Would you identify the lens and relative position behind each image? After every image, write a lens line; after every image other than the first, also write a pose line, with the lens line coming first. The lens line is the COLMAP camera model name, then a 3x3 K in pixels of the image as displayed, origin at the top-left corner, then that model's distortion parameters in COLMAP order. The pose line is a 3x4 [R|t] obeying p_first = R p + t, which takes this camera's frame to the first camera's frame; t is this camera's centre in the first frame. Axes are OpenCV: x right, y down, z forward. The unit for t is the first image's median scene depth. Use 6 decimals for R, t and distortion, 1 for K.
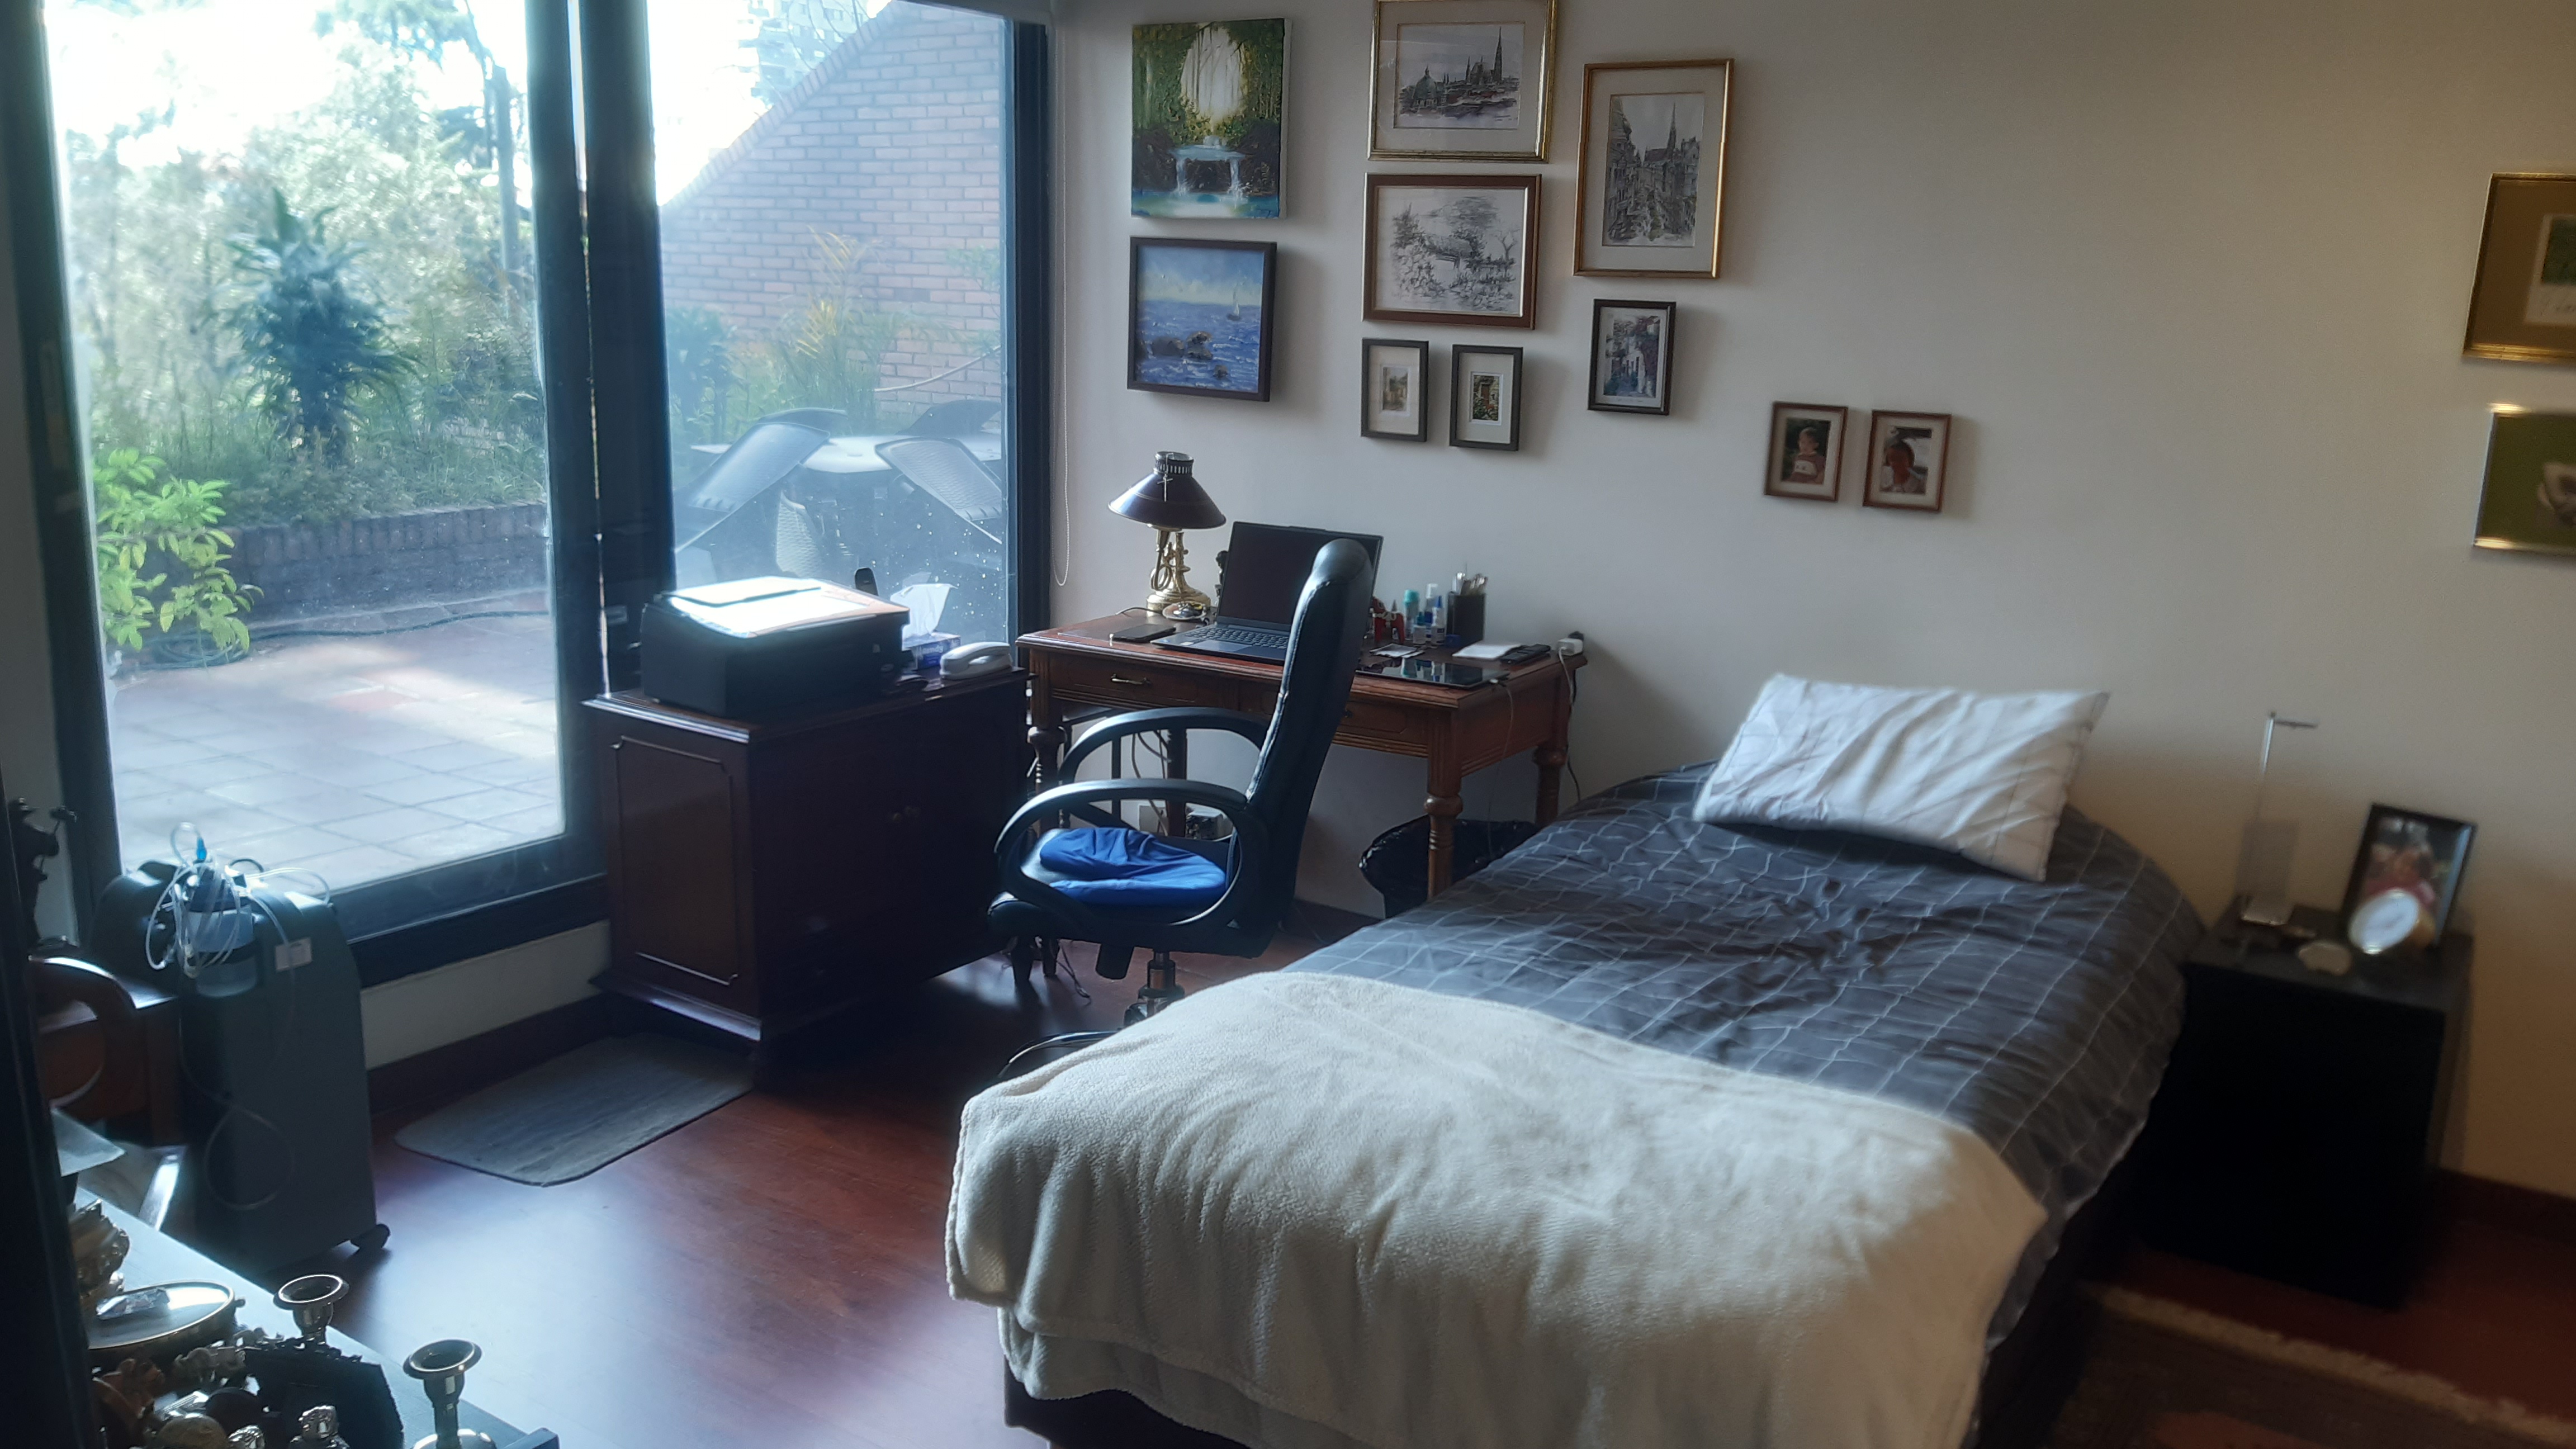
lens RADIAL K [[1991.4, 0, 1288.0], [0, 1991.4, 724.5], [0, 0, 1]] dist [0.100671, -0.170222]
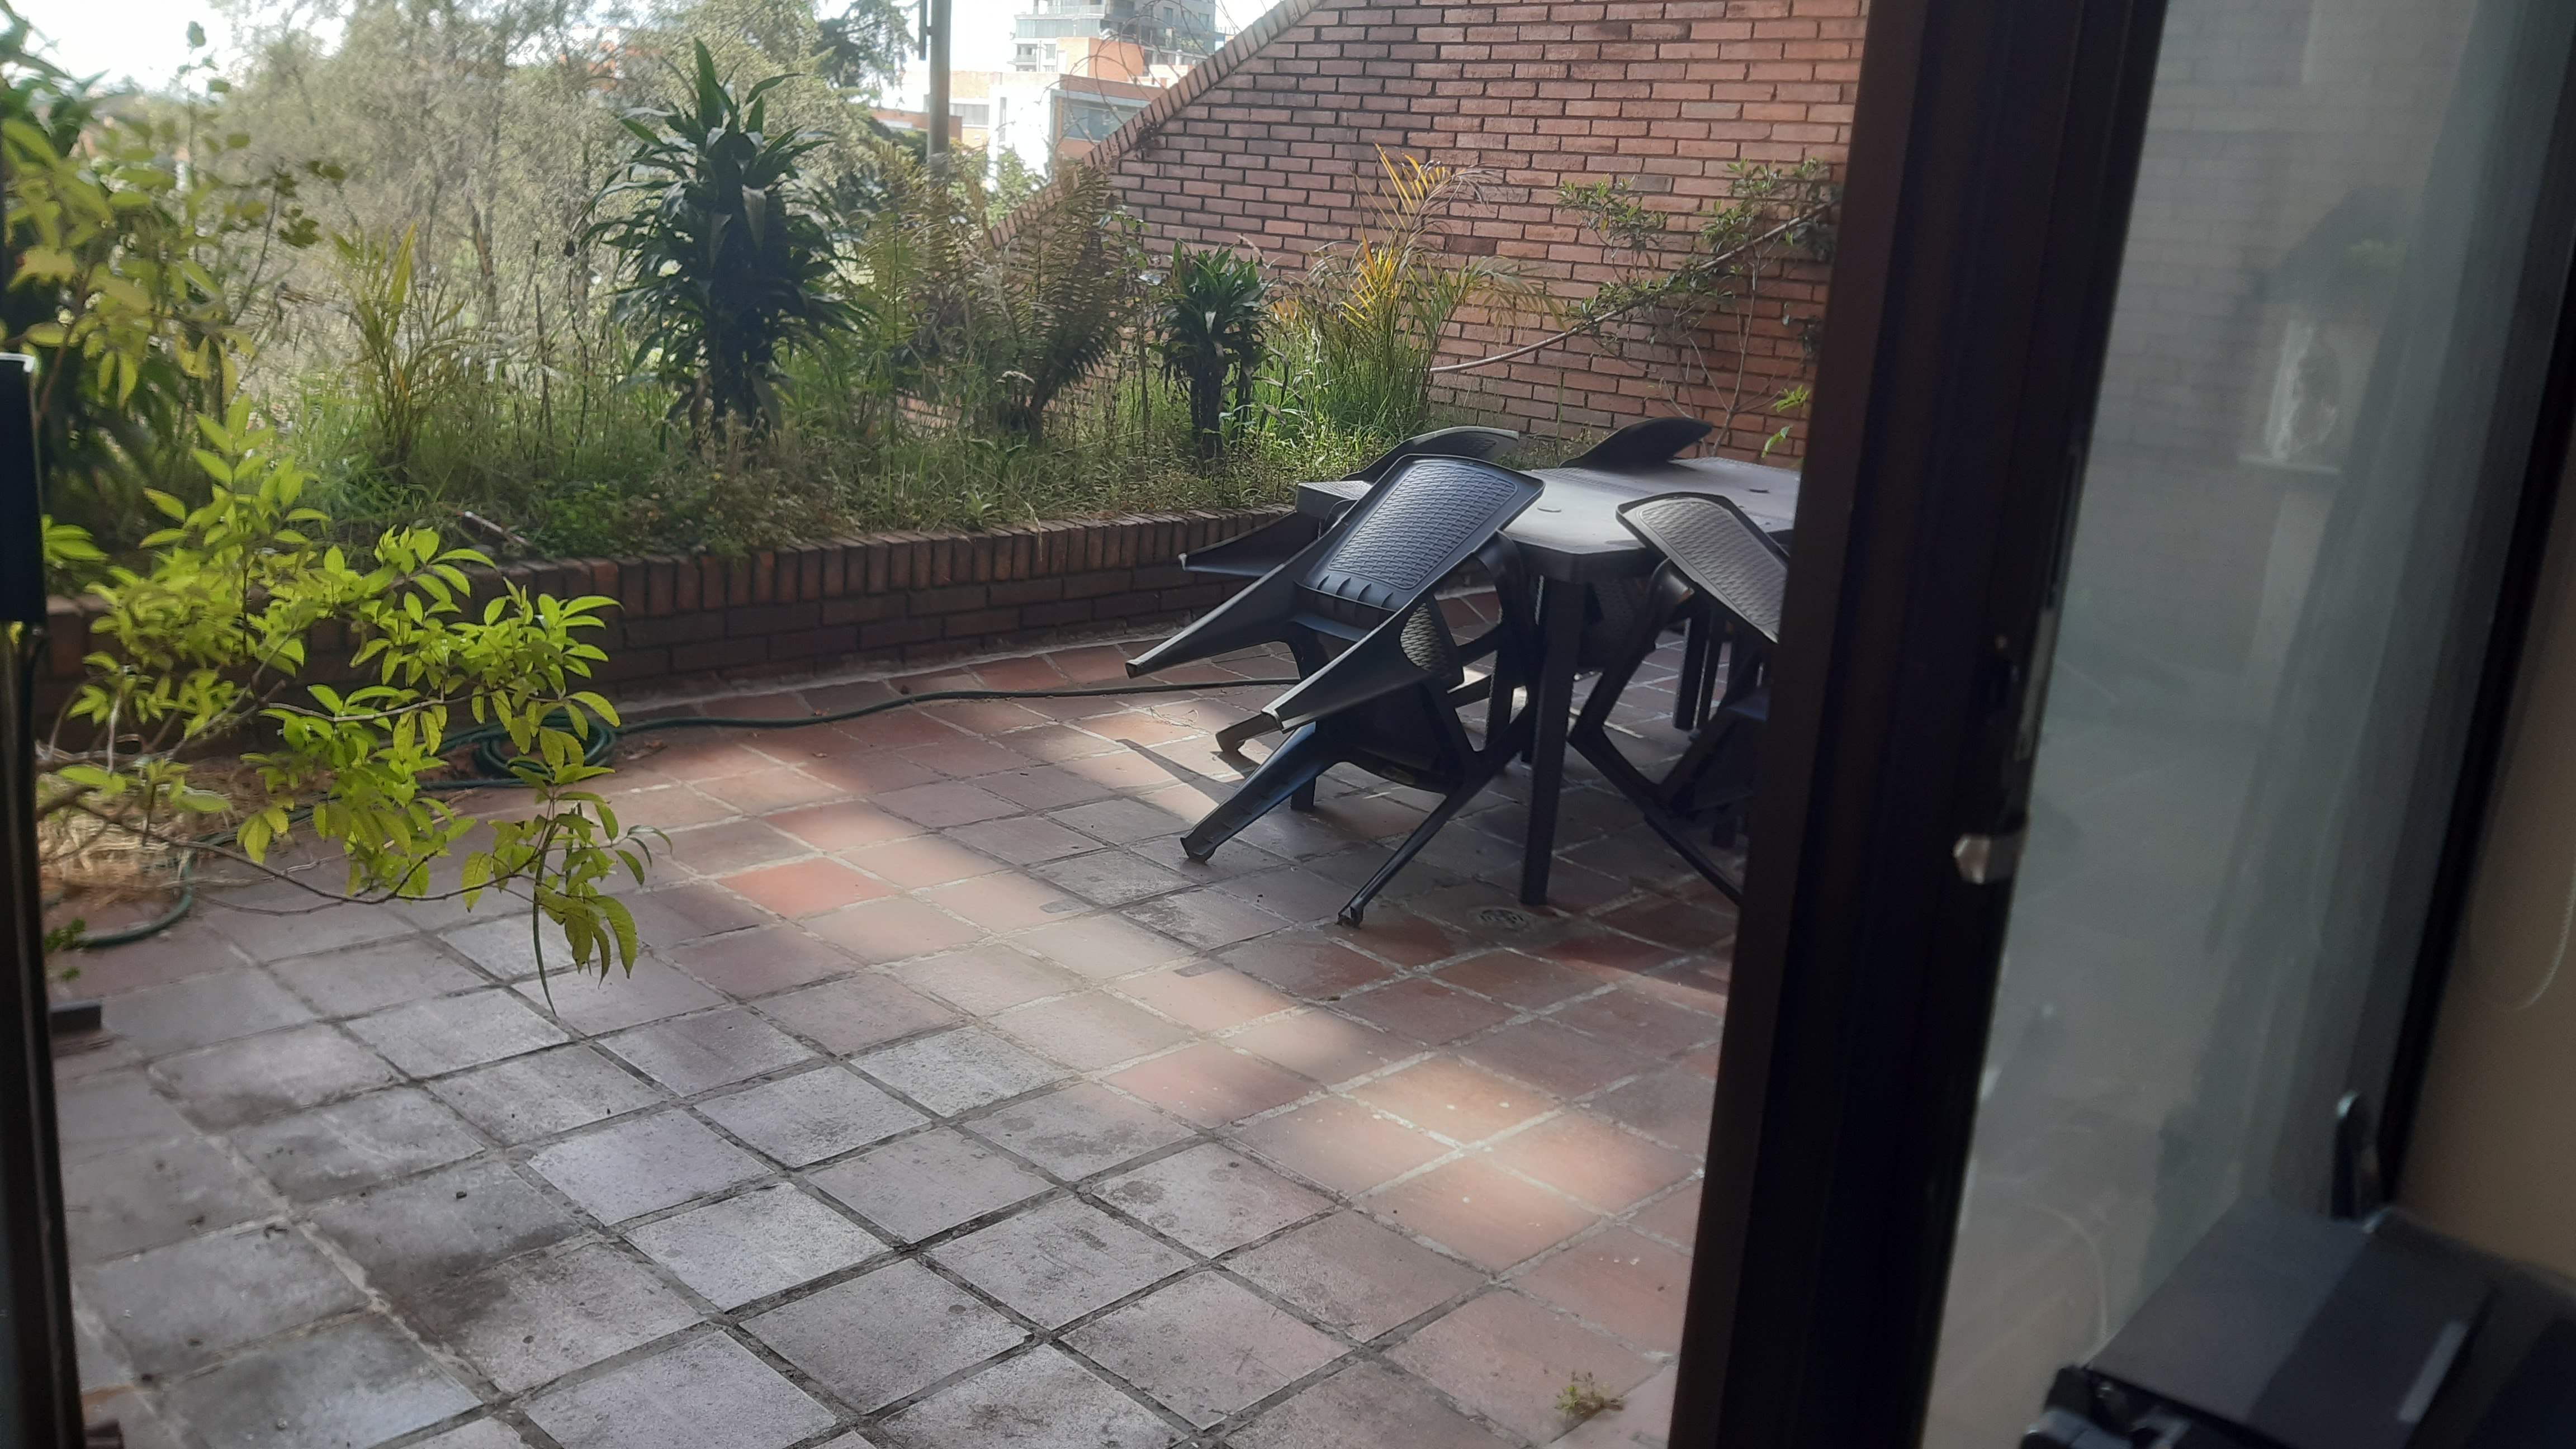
lens RADIAL K [[1991.4, 0, 1288.0], [0, 1991.4, 724.5], [0, 0, 1]] dist [0.100671, -0.170222]
pose [[0.986600, 0.087065, -0.137988, -0.139047], [-0.083711, 0.996040, 0.029934, -0.054419], [0.140048, -0.017982, 0.989981, 0.255159]]
